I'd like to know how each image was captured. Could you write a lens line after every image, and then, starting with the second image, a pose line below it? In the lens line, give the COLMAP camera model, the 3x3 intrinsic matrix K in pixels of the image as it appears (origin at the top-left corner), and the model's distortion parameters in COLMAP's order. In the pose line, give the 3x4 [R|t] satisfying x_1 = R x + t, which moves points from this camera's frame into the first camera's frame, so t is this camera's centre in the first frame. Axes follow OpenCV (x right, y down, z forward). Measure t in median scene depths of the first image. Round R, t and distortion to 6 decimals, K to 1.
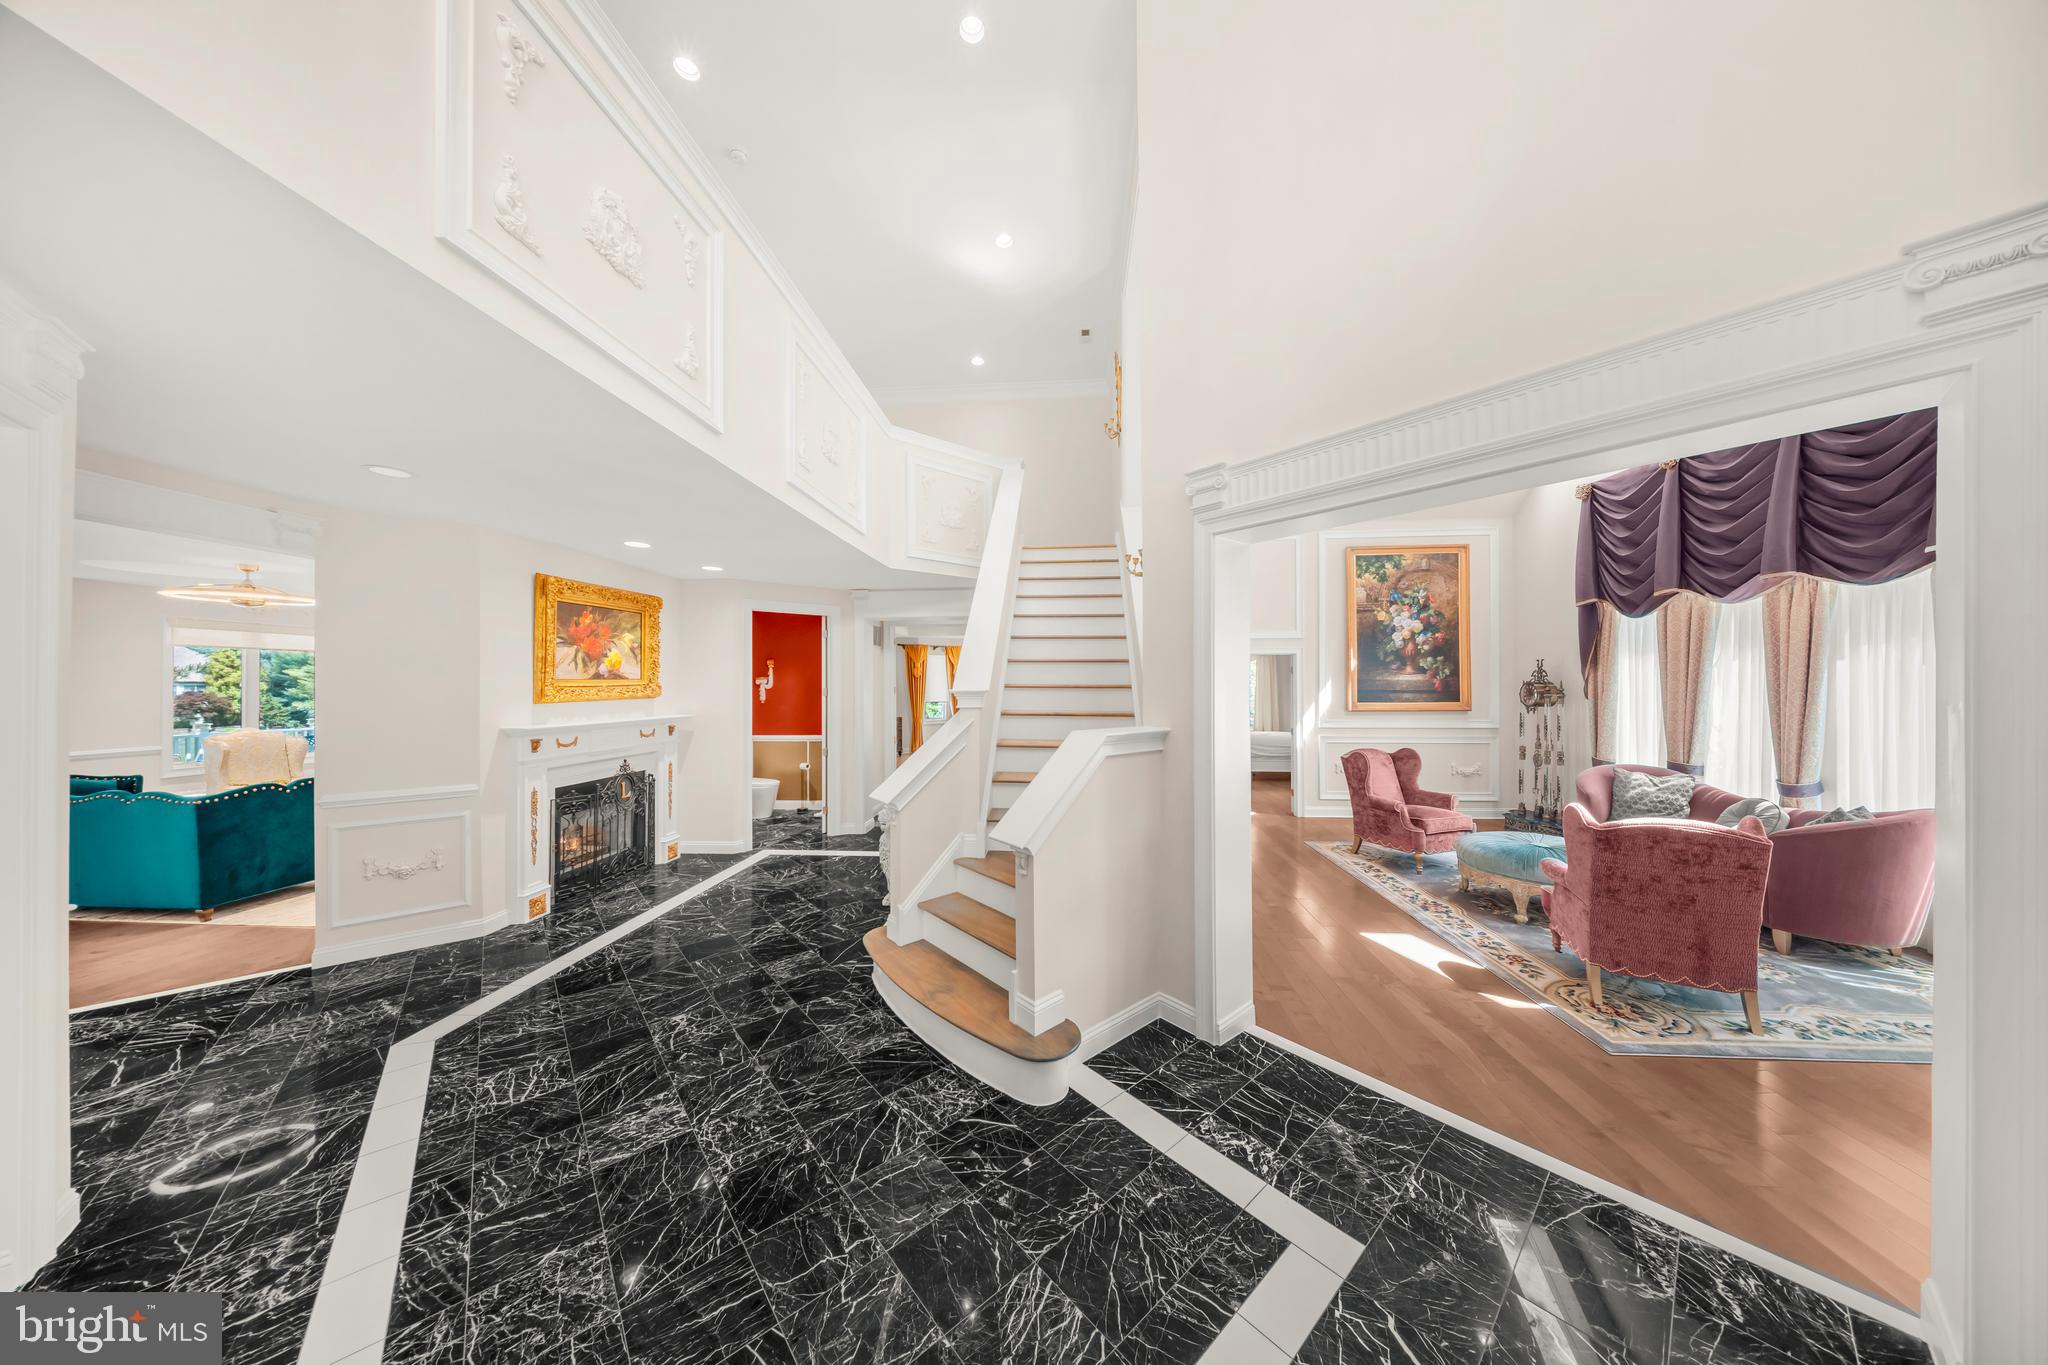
lens RADIAL K [[922.1, 0, 1024.0], [0, 922.1, 682.5], [0, 0, 1]] dist [-0.009912, 0.001215]
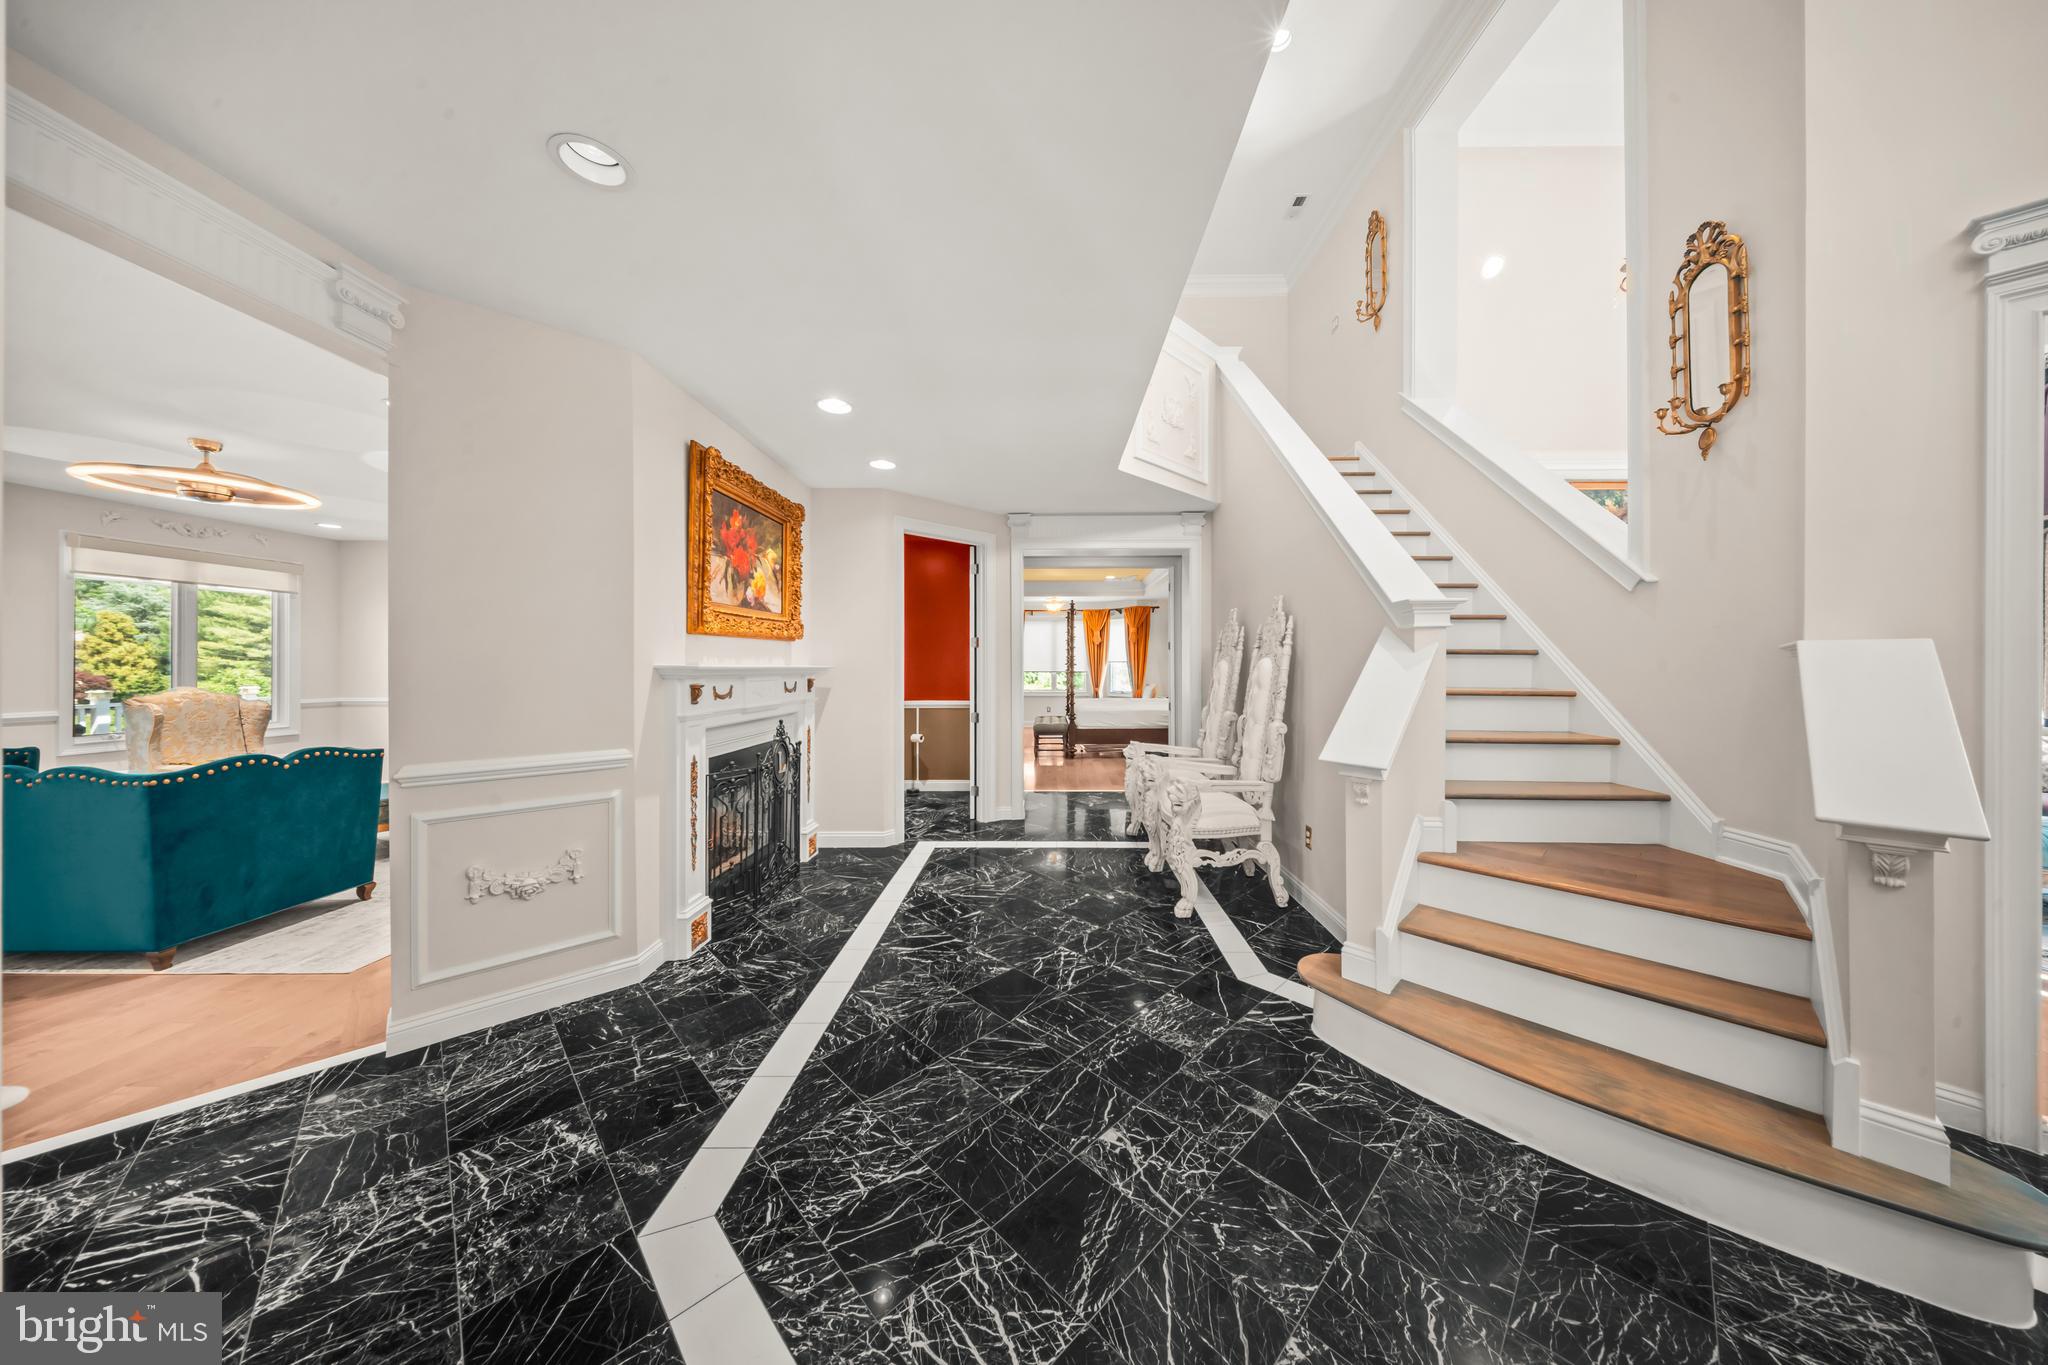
lens RADIAL K [[897.3, 0, 1024.0], [0, 897.3, 682.5], [0, 0, 1]] dist [0.002790, -0.001181]
pose [[0.996150, 0.001650, 0.087646, -0.351058], [-0.002761, 0.999917, 0.012550, 0.051449], [-0.087618, -0.012744, 0.996073, 0.324303]]
